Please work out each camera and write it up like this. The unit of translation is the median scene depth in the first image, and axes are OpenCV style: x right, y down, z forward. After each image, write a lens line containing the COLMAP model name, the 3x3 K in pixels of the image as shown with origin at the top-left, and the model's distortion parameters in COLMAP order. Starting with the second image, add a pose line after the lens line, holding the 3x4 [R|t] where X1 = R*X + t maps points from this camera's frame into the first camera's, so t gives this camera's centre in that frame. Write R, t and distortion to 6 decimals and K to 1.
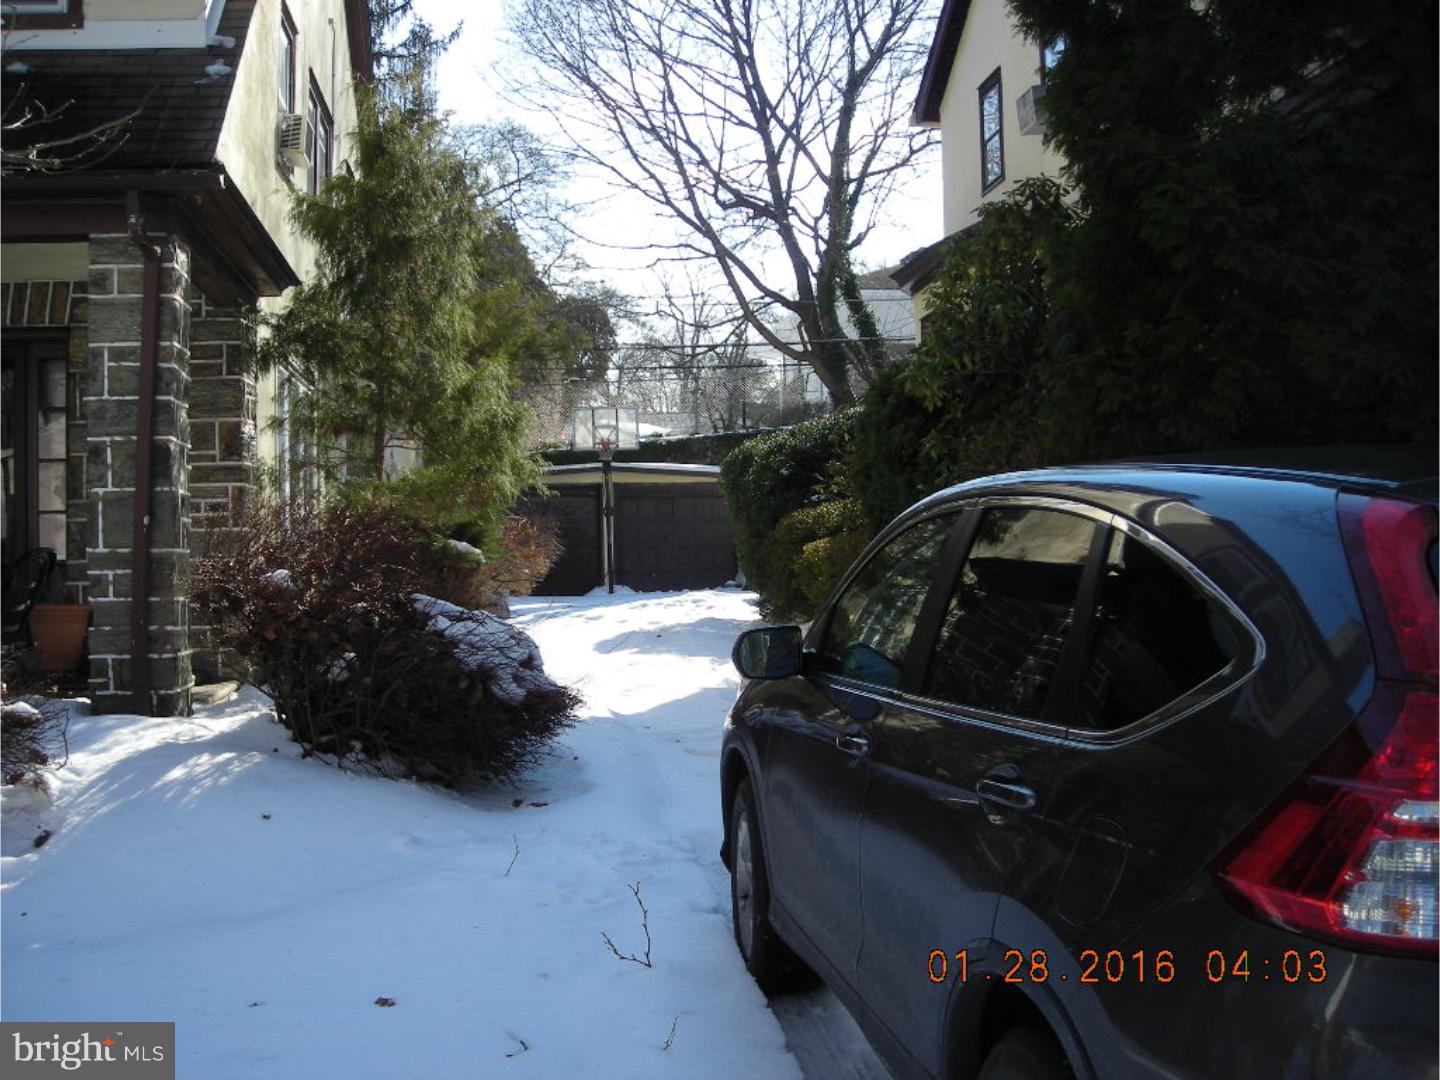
lens RADIAL K [[1633.6, 0, 685.4], [0, 1633.6, 545.5], [0, 0, 1]] dist [-0.238562, 0.263553]
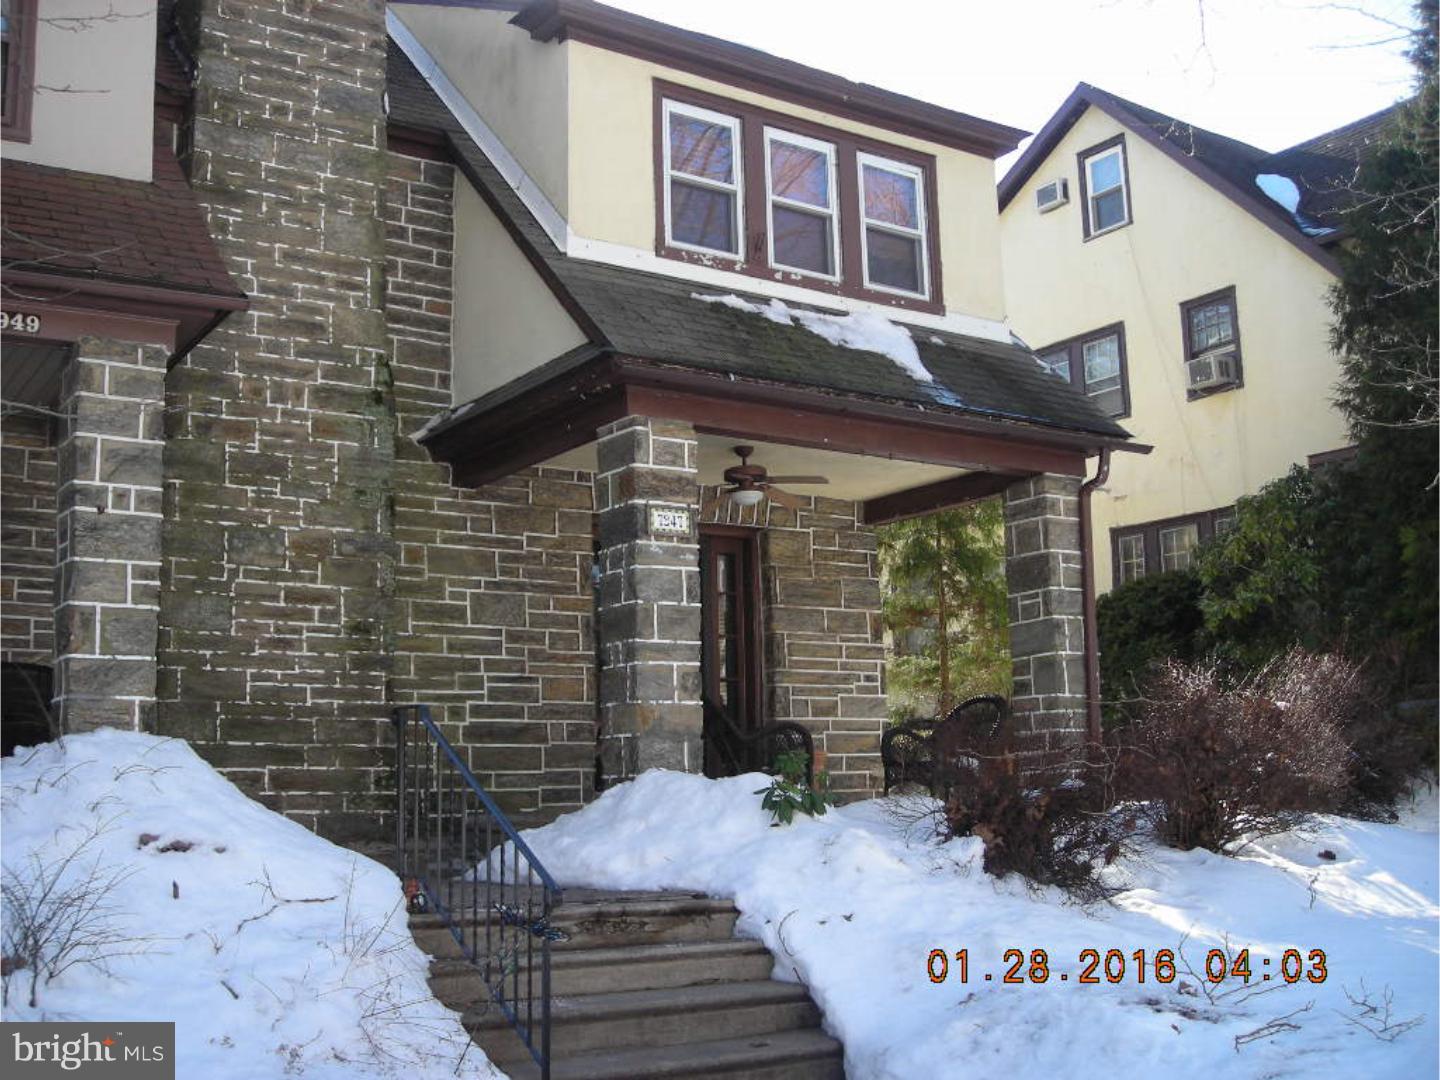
lens RADIAL K [[1633.6, 0, 685.4], [0, 1633.6, 545.5], [0, 0, 1]] dist [-0.238562, 0.263553]
pose [[0.884843, 0.068580, 0.460813, -1.028133], [0.001765, 0.988606, -0.150519, 0.066466], [-0.465885, 0.133999, 0.874640, -0.086168]]
